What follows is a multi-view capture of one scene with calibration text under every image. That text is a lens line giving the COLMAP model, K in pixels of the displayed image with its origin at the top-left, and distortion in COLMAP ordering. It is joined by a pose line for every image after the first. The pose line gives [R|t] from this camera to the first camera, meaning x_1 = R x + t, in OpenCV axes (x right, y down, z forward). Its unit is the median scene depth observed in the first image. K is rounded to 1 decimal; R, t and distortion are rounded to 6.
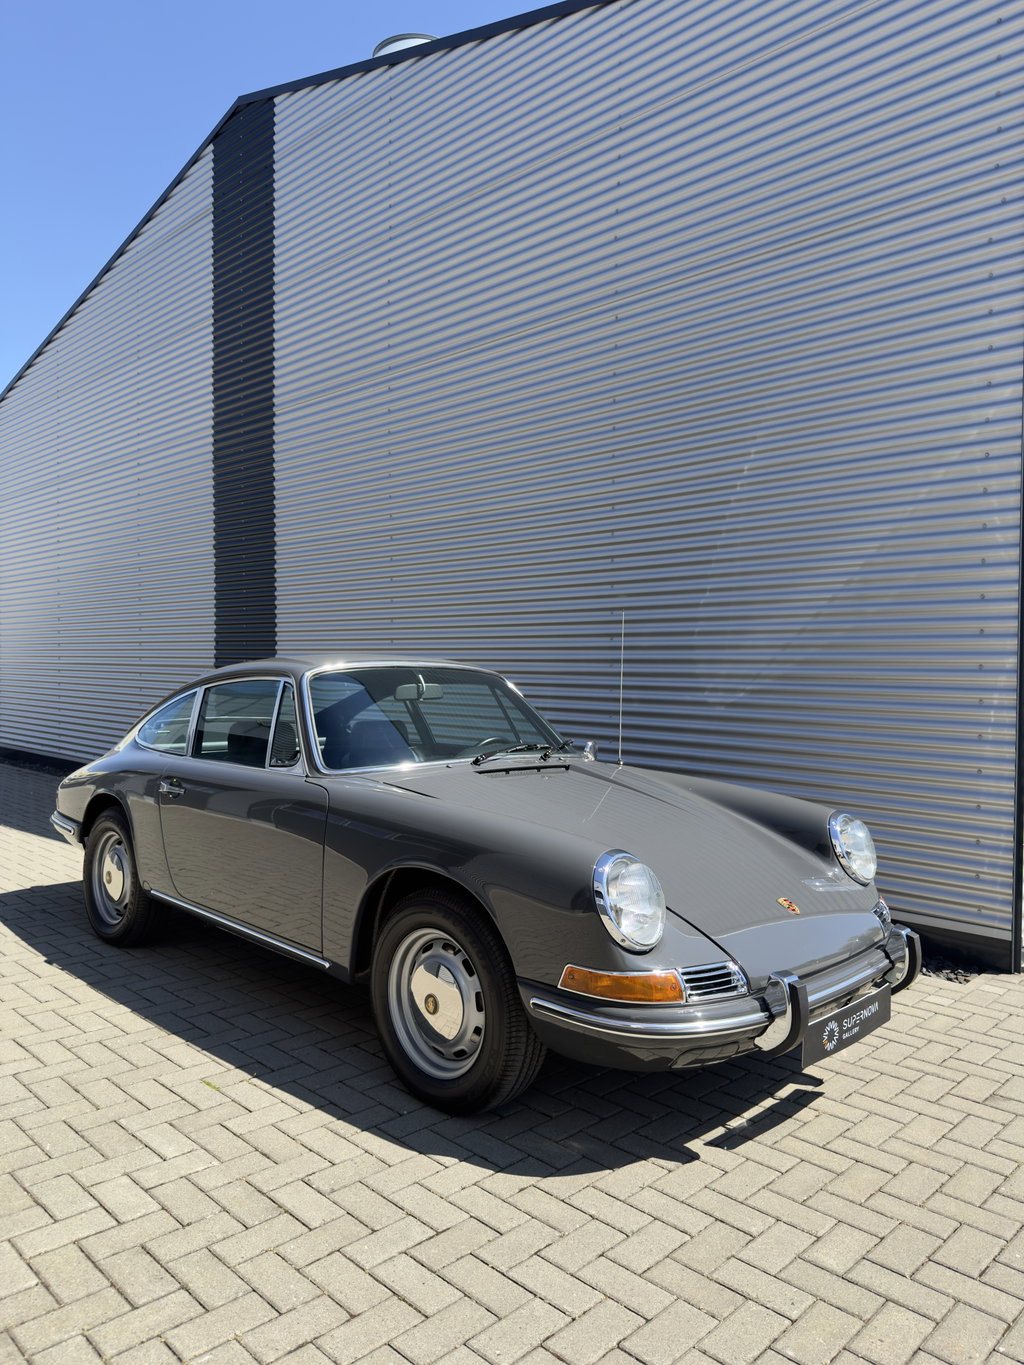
lens RADIAL K [[982.4, 0, 512.0], [0, 982.4, 682.5], [0, 0, 1]] dist [-0.002846, -0.006306]
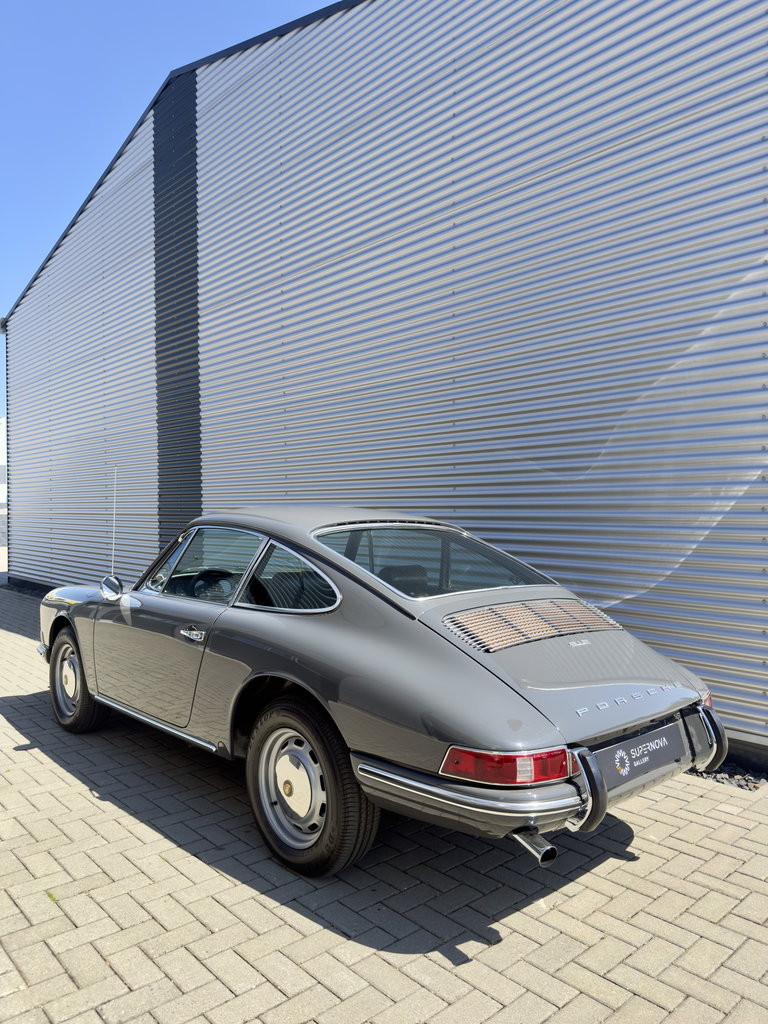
lens RADIAL K [[729.7, 0, 385.8], [0, 729.7, 509.0], [0, 0, 1]] dist [0.000038, -0.007268]
pose [[0.998452, -0.014732, -0.053628, 0.056070], [0.013876, 0.999771, -0.016310, -0.005342], [0.053856, 0.015540, 0.998428, 0.085957]]
